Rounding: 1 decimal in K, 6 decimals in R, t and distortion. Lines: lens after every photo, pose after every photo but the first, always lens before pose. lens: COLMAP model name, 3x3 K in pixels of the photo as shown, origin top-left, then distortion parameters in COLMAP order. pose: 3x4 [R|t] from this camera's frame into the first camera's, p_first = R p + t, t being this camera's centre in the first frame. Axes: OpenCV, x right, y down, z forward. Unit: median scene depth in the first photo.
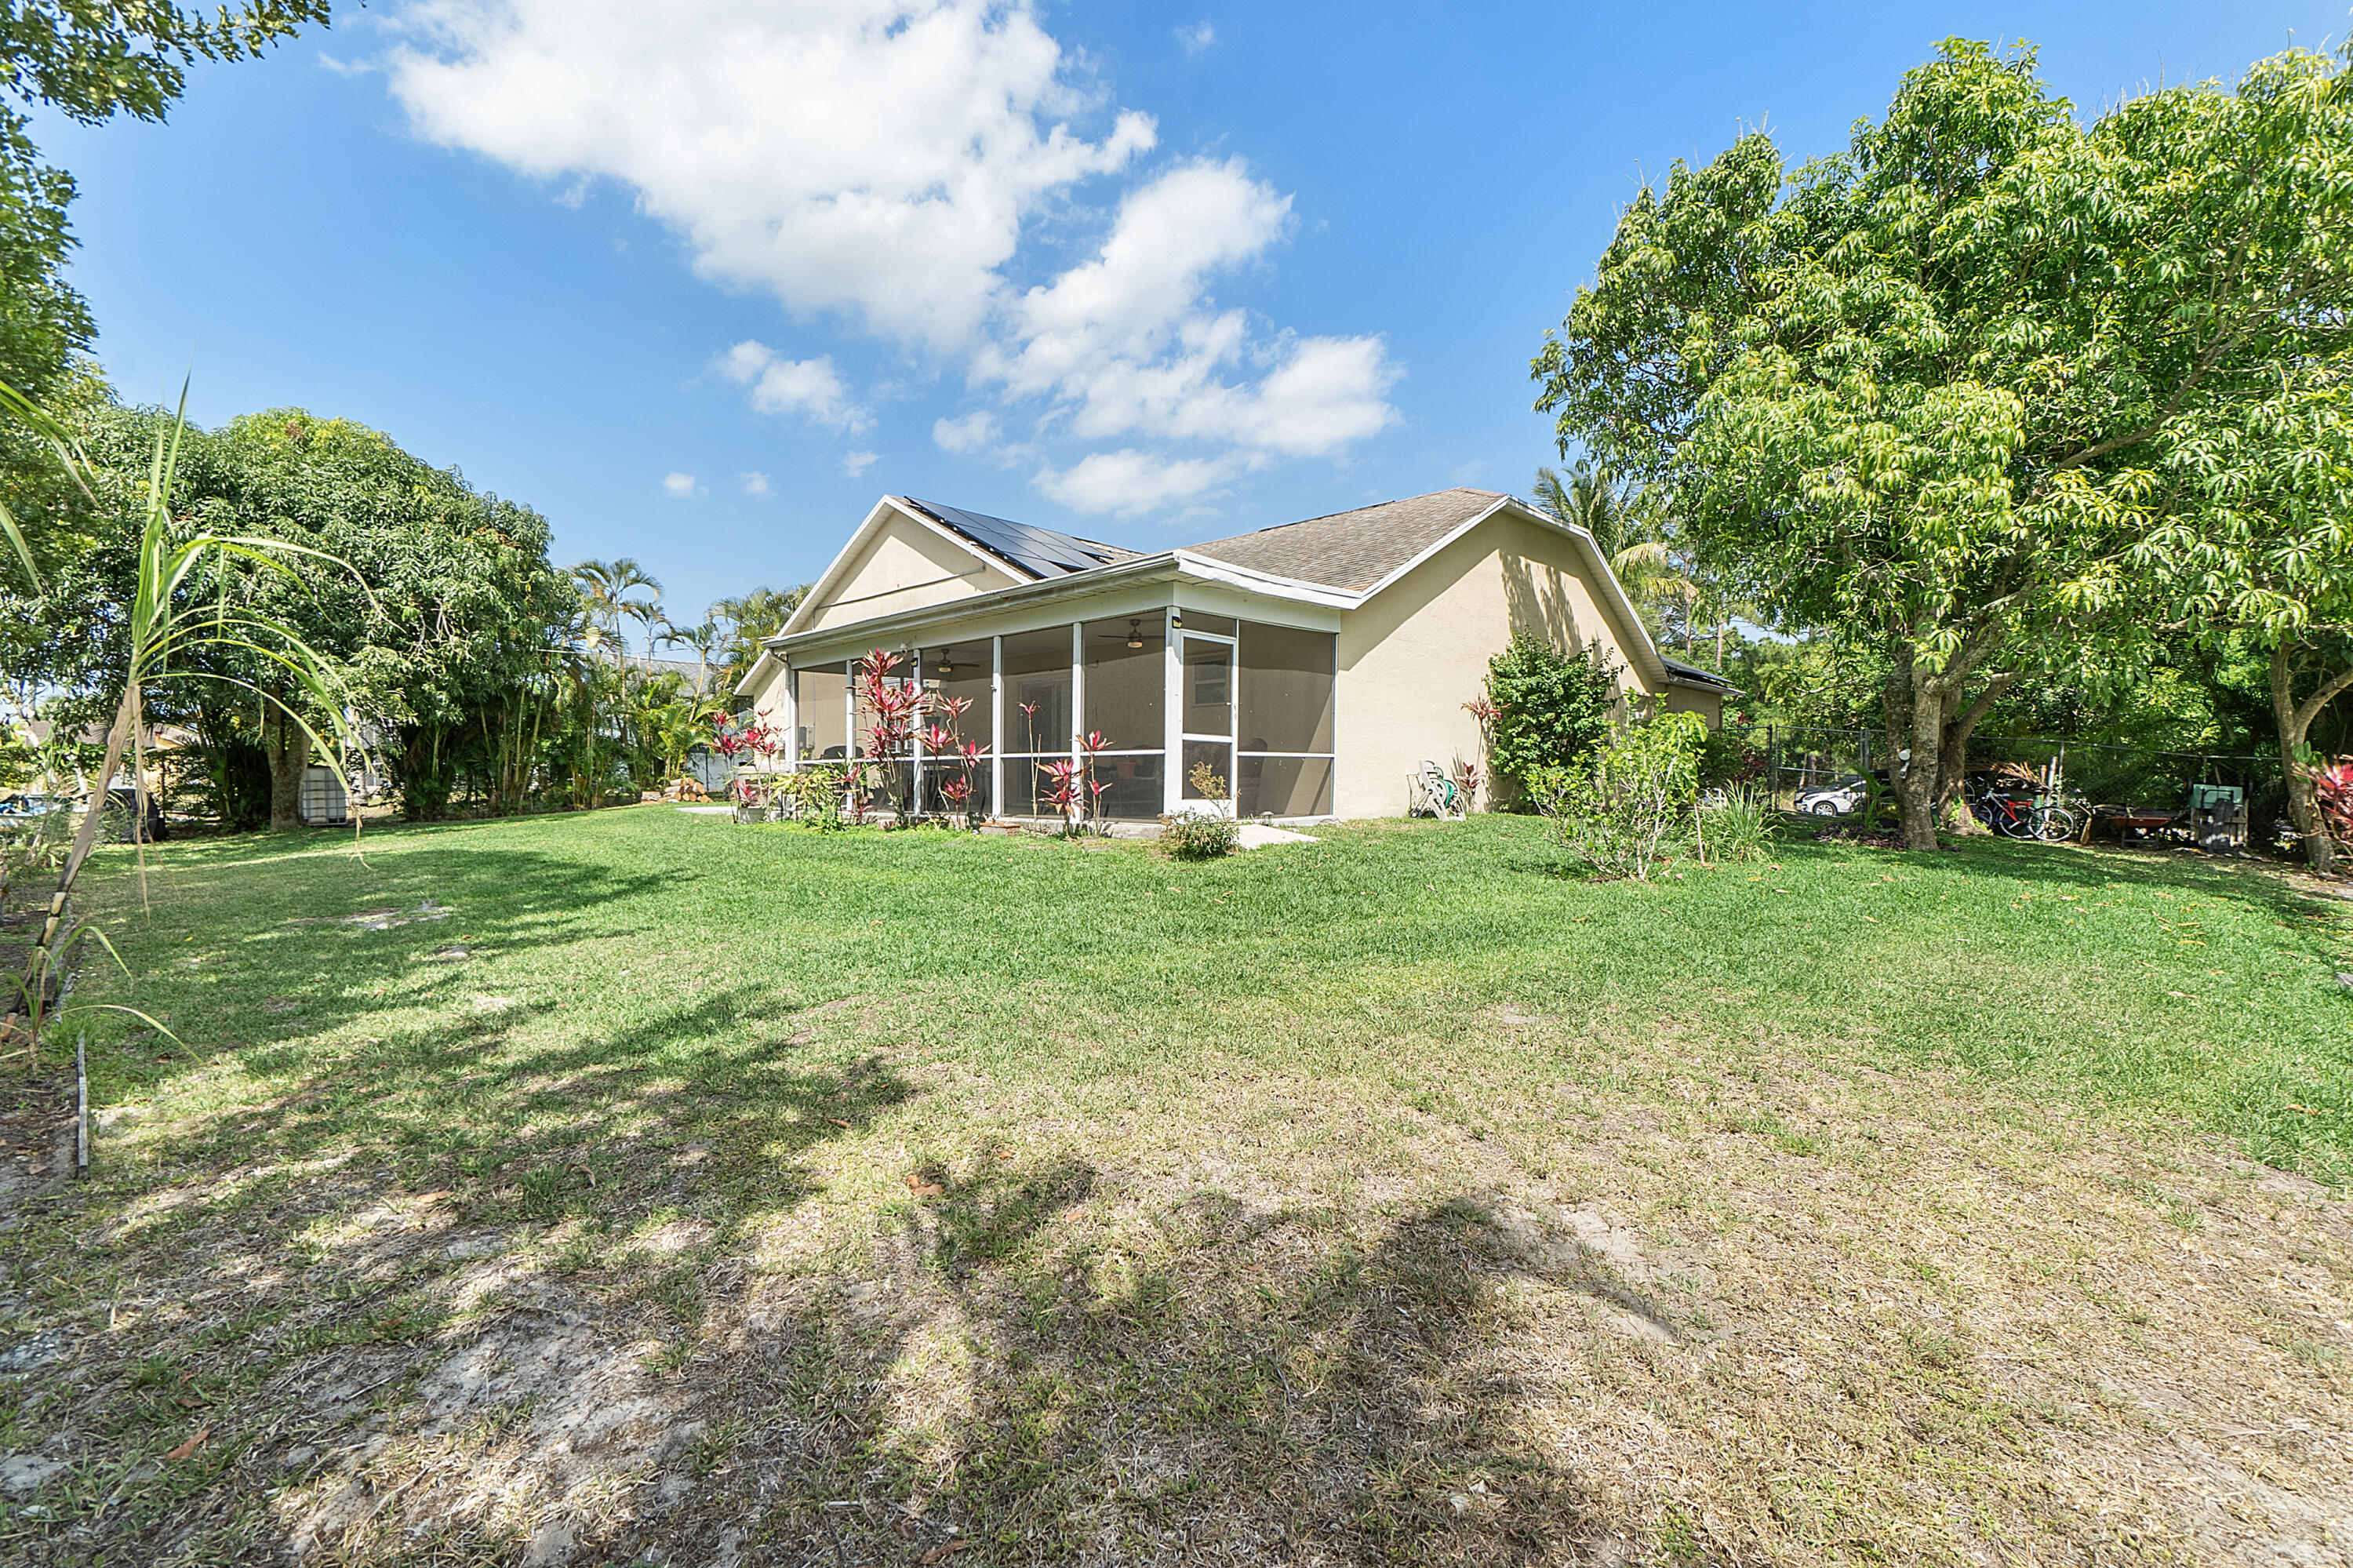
lens RADIAL K [[1022.4, 0, 1176.5], [0, 1022.4, 784.0], [0, 0, 1]] dist [-0.020034, -0.000111]
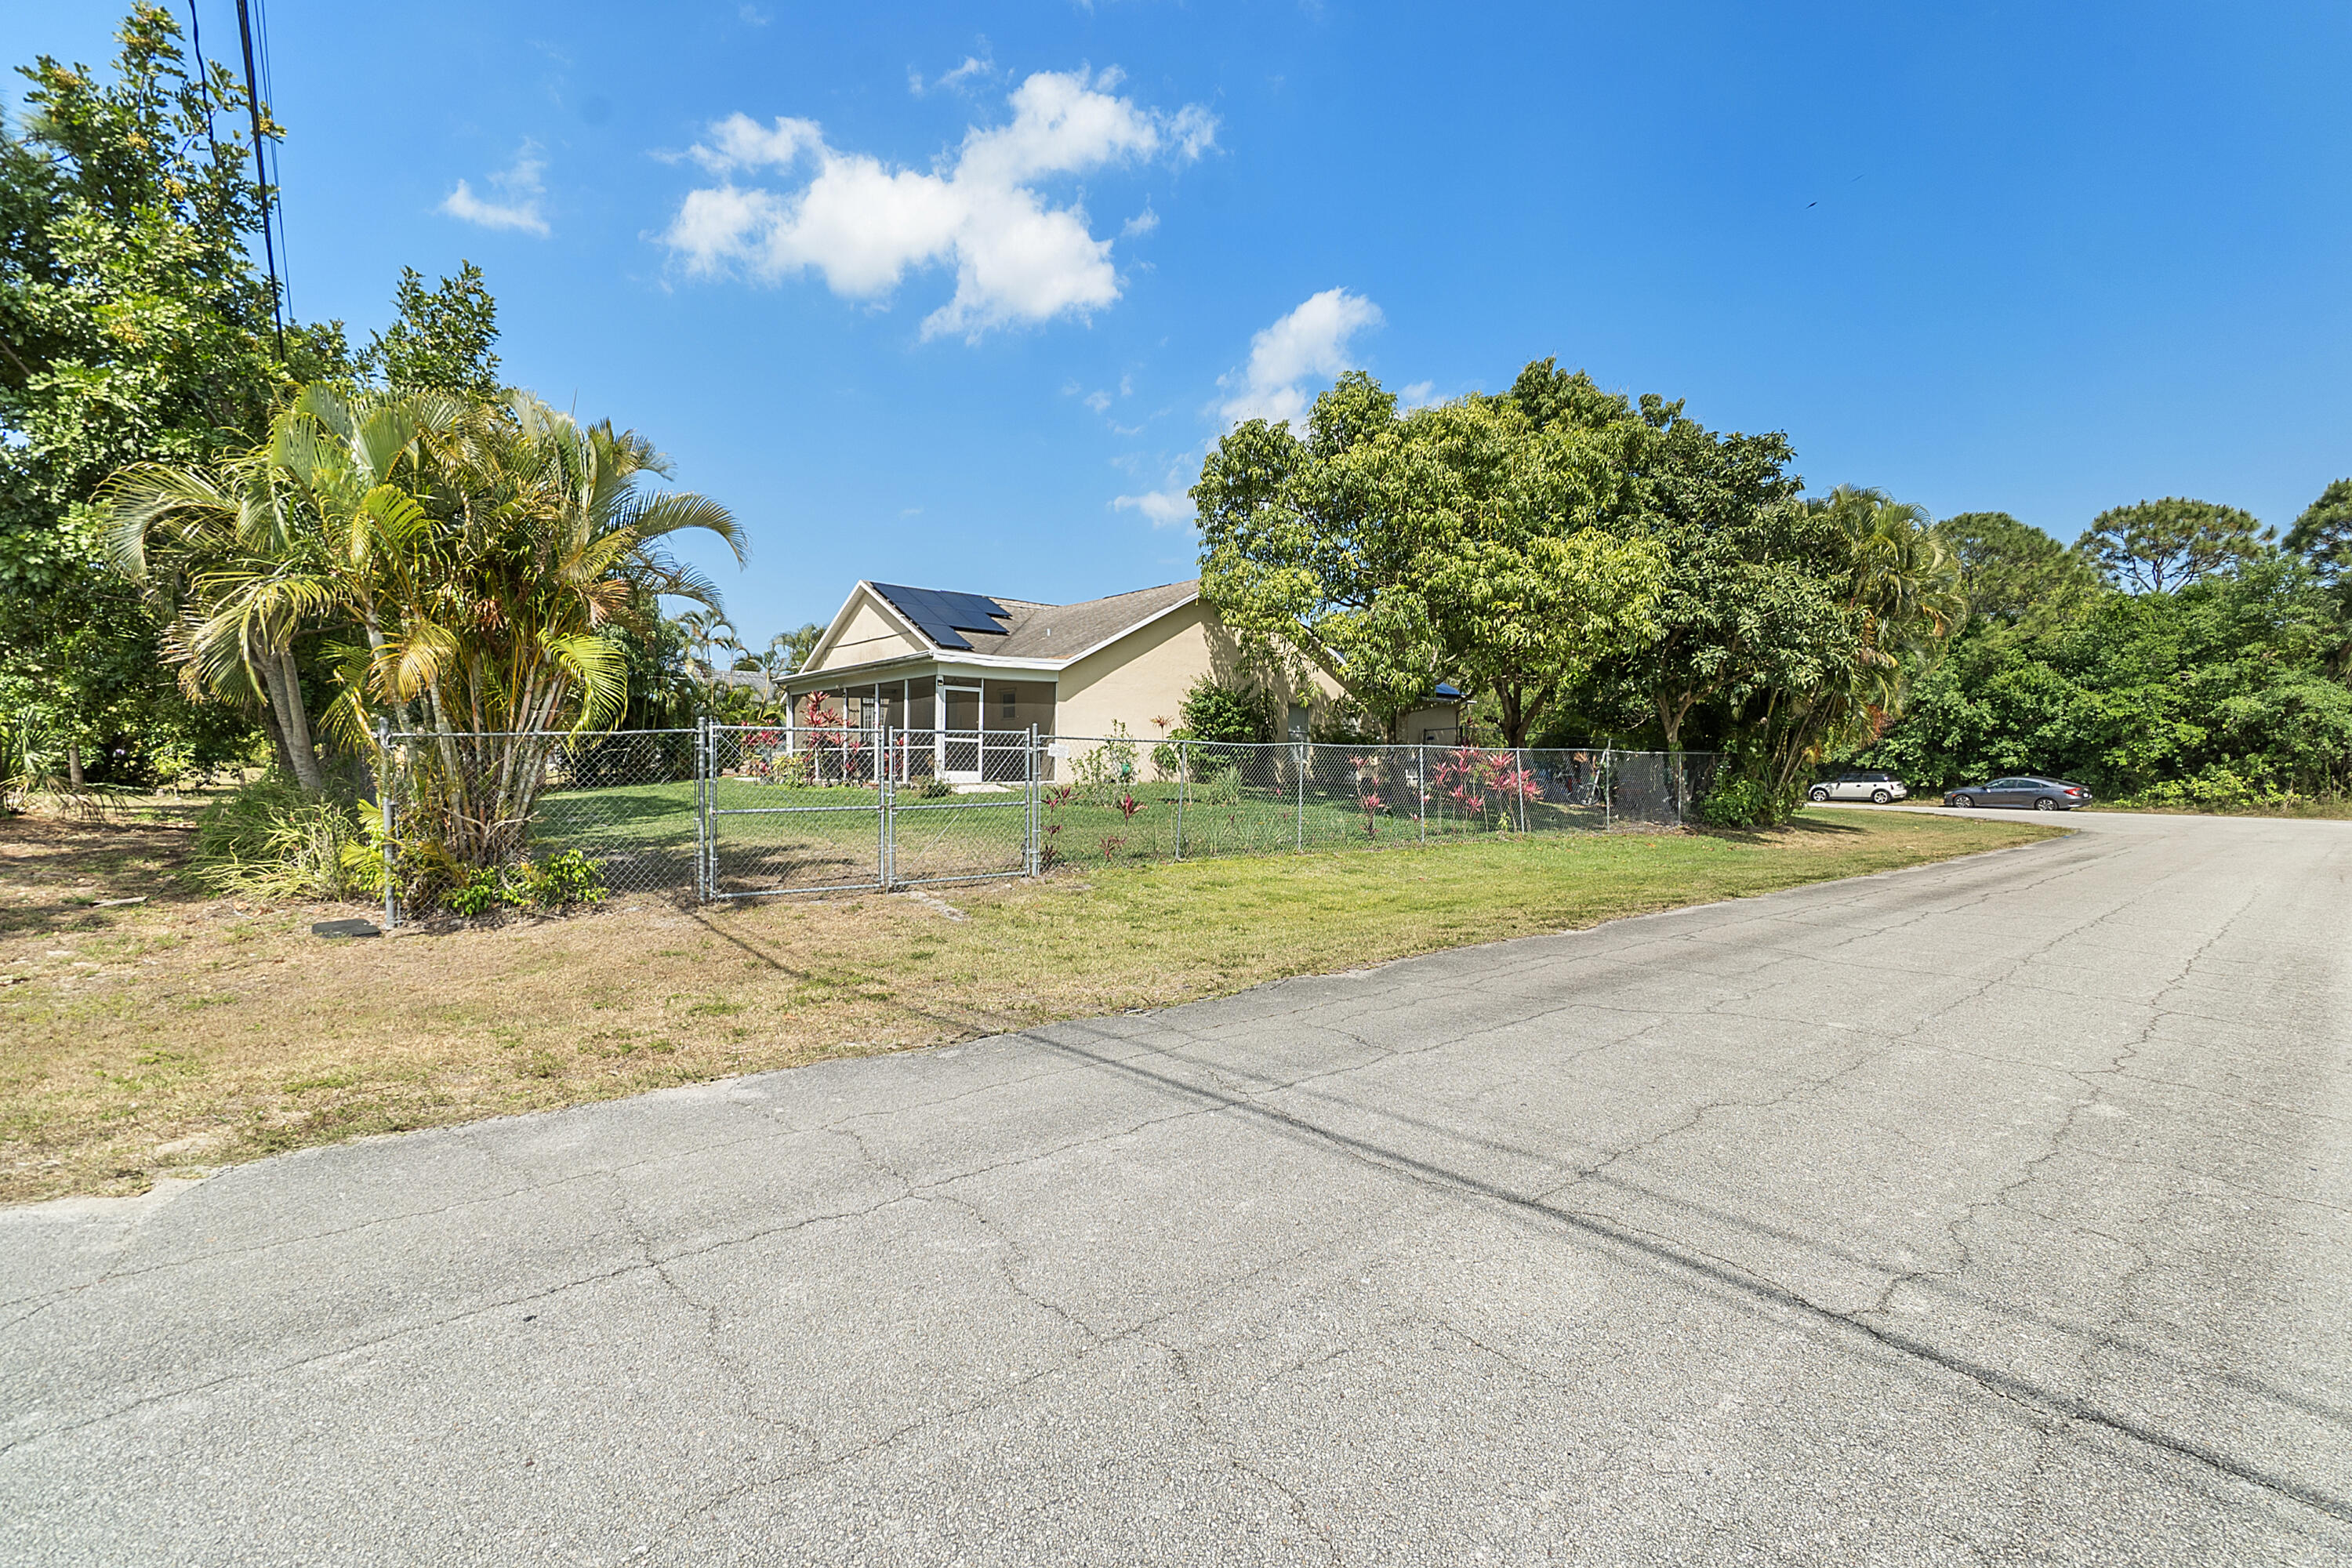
lens RADIAL K [[1022.0, 0, 1176.0], [0, 1022.0, 784.0], [0, 0, 1]] dist [-0.020034, -0.000111]
pose [[0.994306, 0.007173, -0.106318, 0.511061], [-0.005466, 0.999852, 0.016339, 0.003973], [0.106420, -0.015665, 0.994198, -0.715678]]
